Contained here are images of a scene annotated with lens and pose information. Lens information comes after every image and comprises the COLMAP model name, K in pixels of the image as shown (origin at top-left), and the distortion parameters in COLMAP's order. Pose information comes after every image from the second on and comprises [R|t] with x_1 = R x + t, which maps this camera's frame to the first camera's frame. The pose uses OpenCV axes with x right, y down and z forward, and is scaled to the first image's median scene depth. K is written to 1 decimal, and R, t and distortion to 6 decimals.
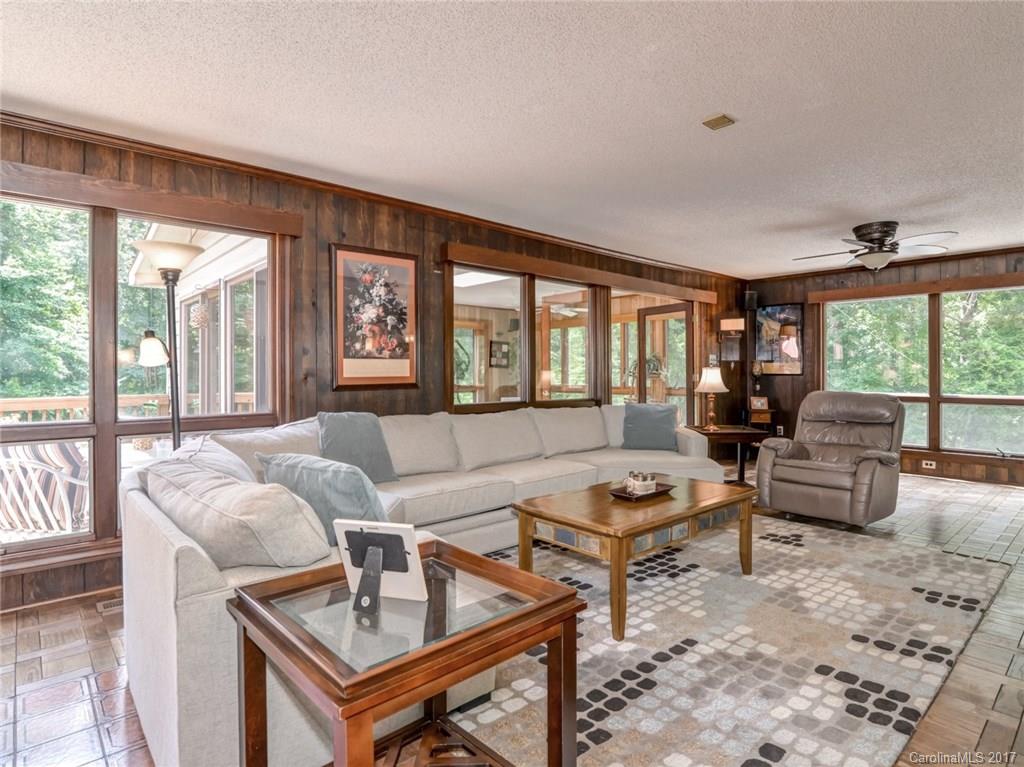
lens RADIAL K [[558.8, 0, 513.6], [0, 558.8, 377.6], [0, 0, 1]] dist [-0.017981, -0.000228]
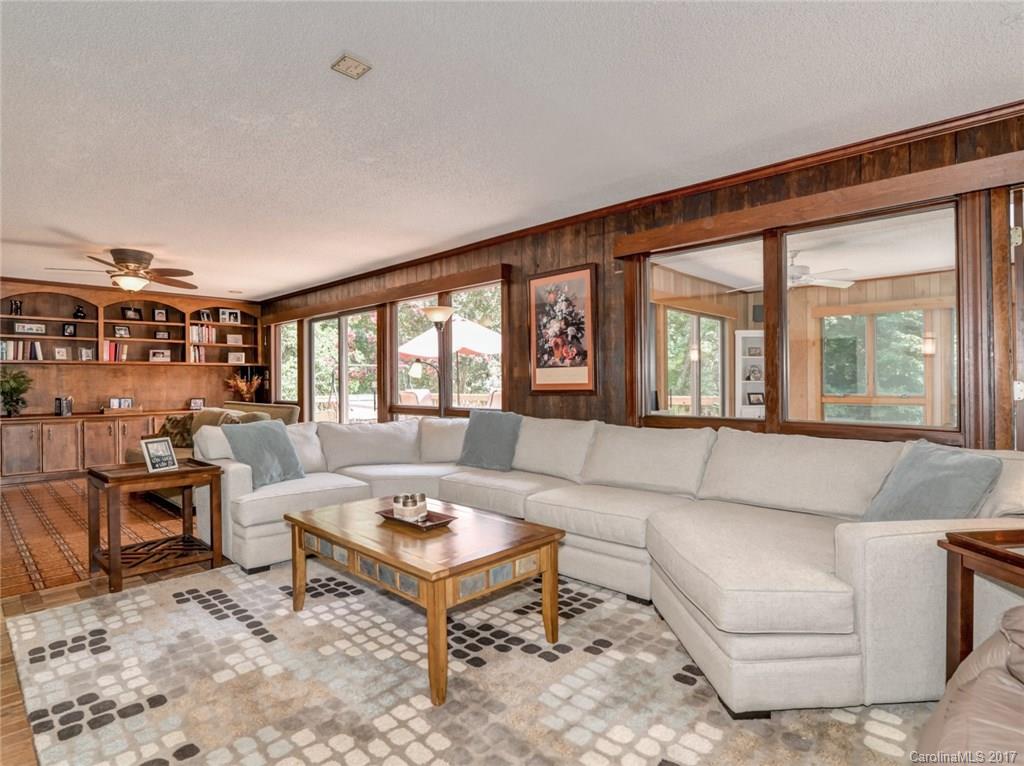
lens RADIAL K [[524.2, 0, 512.0], [0, 524.2, 383.0], [0, 0, 1]] dist [-0.015433, -0.000231]
pose [[0.097522, 0.003755, -0.995226, 0.791051], [0.000442, 0.999993, 0.003816, -0.006537], [0.995233, -0.000812, 0.097520, 0.803317]]
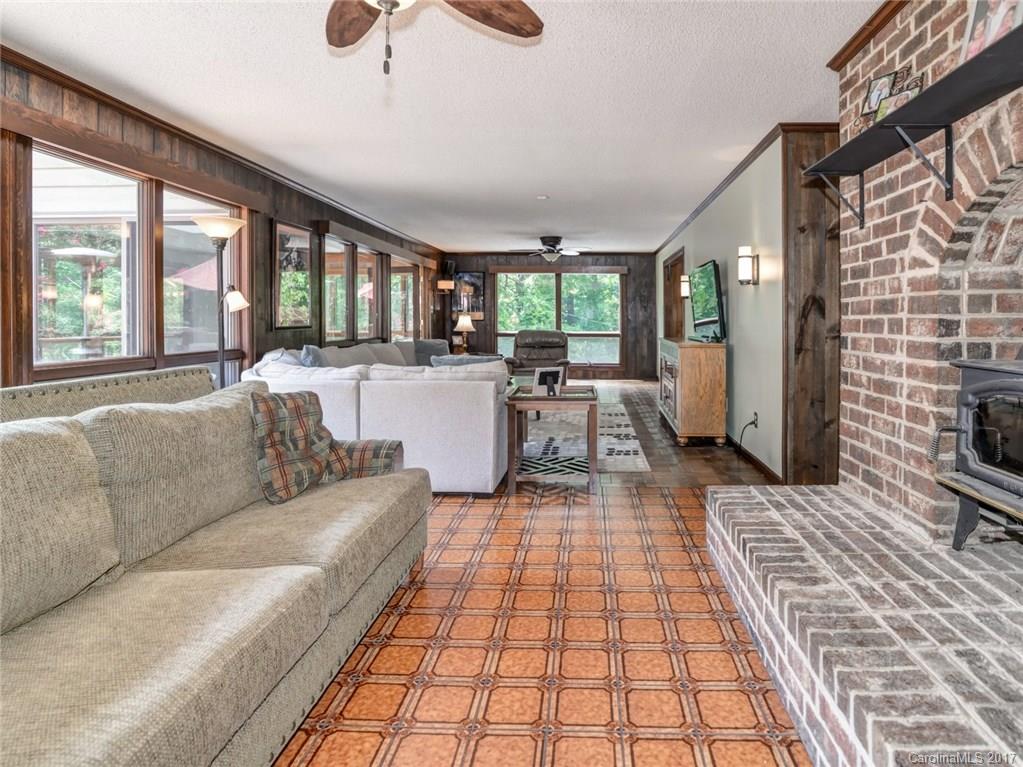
lens RADIAL K [[558.3, 0, 513.1], [0, 558.3, 377.6], [0, 0, 1]] dist [-0.017981, -0.000228]
pose [[0.759321, -0.060436, 0.647904, -0.722377], [-0.002523, 0.995397, 0.095807, 0.006943], [-0.650712, -0.074383, 0.755673, -0.359756]]
